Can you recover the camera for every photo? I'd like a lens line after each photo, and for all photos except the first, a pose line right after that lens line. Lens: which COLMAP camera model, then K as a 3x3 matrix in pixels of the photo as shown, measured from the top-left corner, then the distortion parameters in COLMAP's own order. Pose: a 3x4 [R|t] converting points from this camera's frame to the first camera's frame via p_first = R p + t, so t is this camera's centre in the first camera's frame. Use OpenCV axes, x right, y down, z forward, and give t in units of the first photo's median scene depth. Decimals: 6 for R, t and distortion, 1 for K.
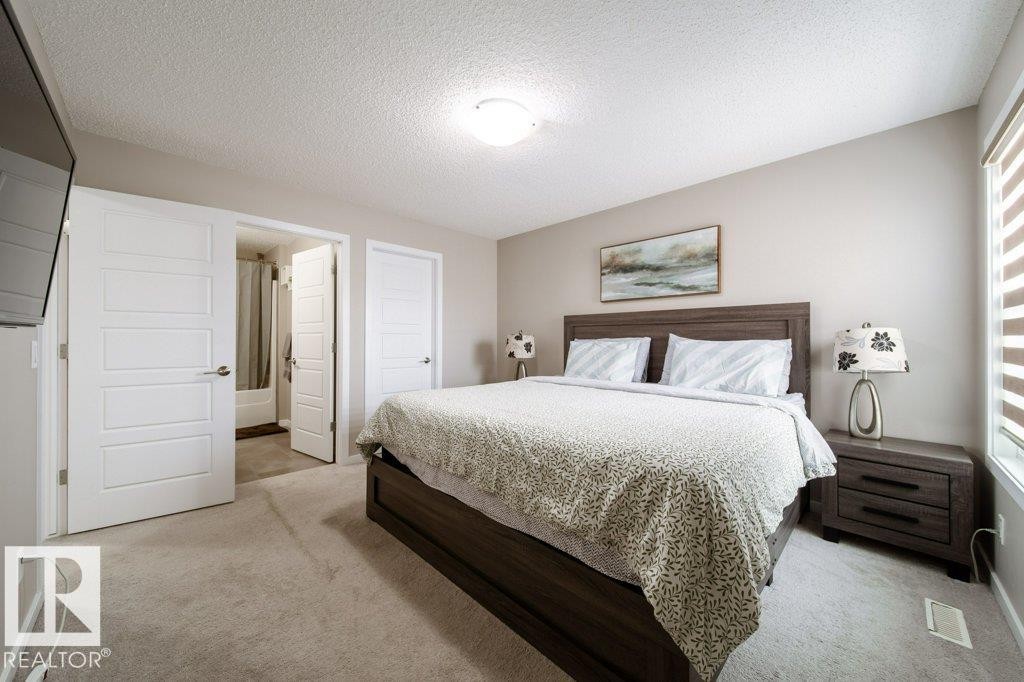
lens RADIAL K [[367.0, 0, 510.1], [0, 367.0, 333.4], [0, 0, 1]] dist [0.000419, -0.000168]
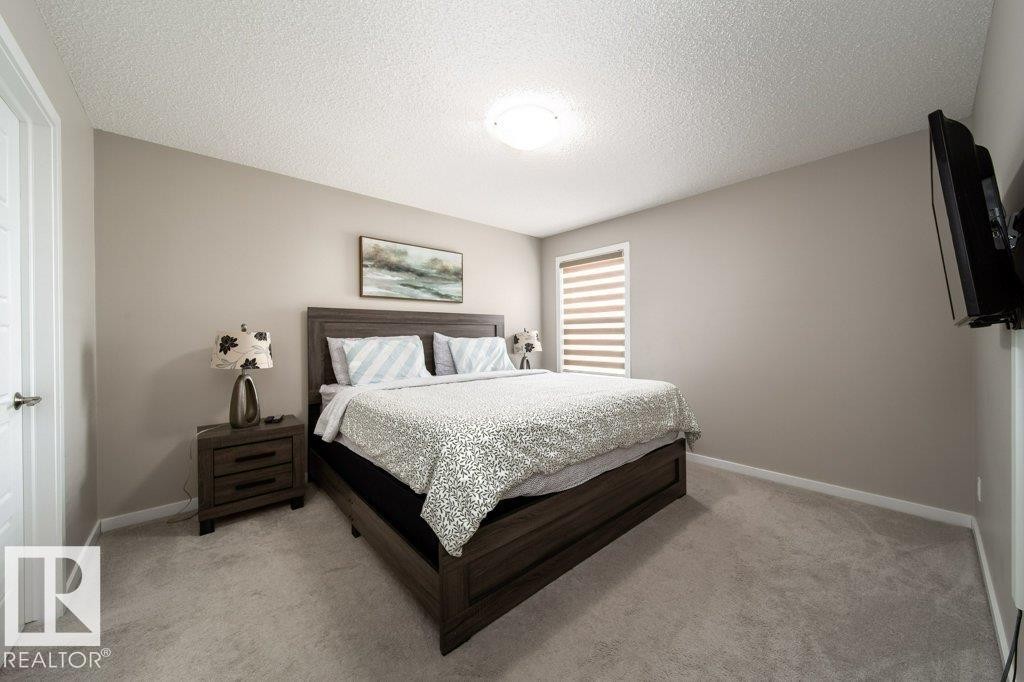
lens RADIAL K [[367.0, 0, 507.3], [0, 367.0, 340.2], [0, 0, 1]] dist [0.000419, -0.000168]
pose [[0.056489, -0.011427, 0.998338, -0.711424], [-0.007775, 0.999899, 0.011885, 0.009974], [-0.998373, -0.008433, 0.056395, 0.669765]]
